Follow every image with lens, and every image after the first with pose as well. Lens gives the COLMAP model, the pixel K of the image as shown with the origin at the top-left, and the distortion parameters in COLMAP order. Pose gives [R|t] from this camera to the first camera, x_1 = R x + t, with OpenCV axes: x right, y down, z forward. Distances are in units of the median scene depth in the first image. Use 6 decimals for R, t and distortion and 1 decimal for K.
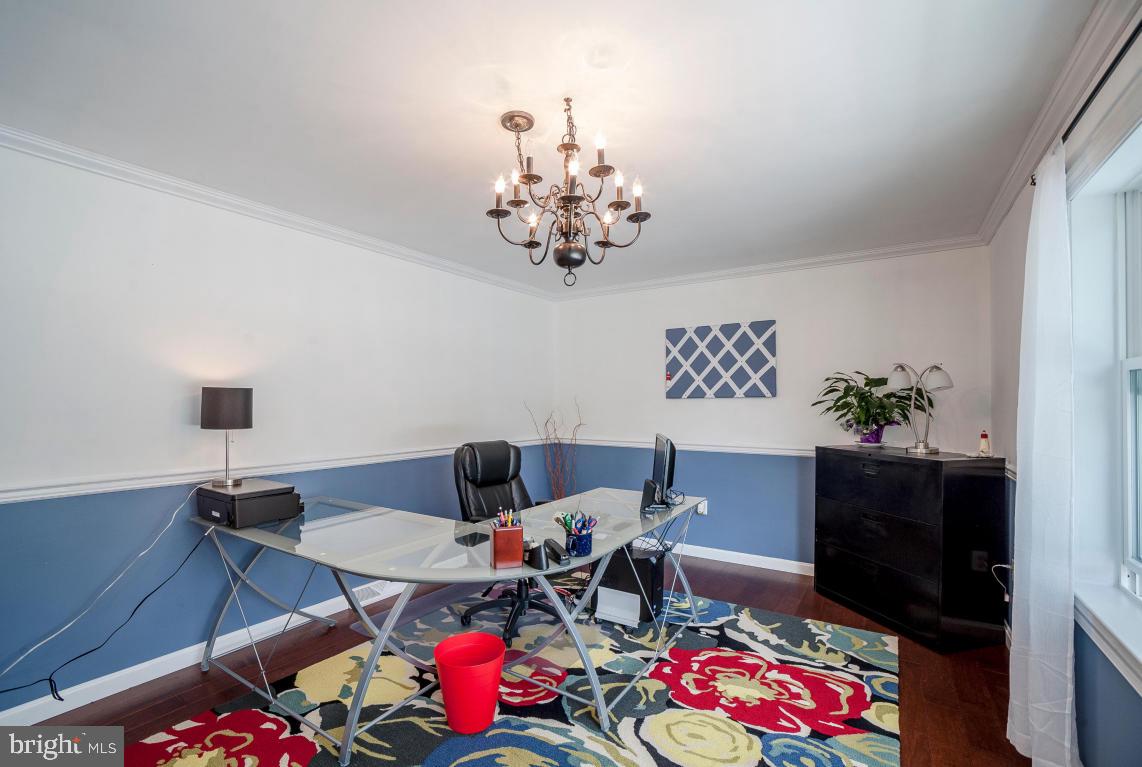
lens RADIAL K [[501.9, 0, 570.4], [0, 501.9, 398.5], [0, 0, 1]] dist [-0.002453, -0.000411]
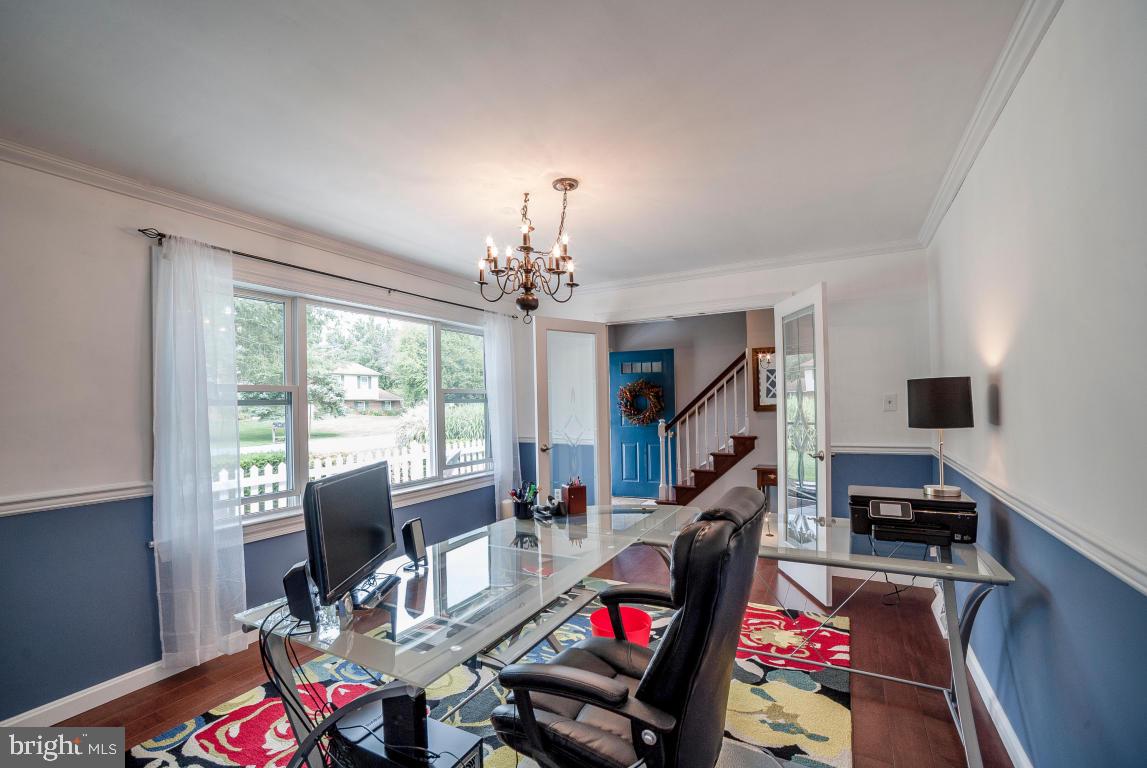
lens RADIAL K [[504.1, 0, 572.9], [0, 504.1, 399.1], [0, 0, 1]] dist [-0.002453, -0.000411]
pose [[-0.997293, 0.011250, -0.072665, -0.010346], [0.011632, 0.999921, -0.004828, 0.003027], [0.072605, -0.005660, -0.997345, 2.029096]]
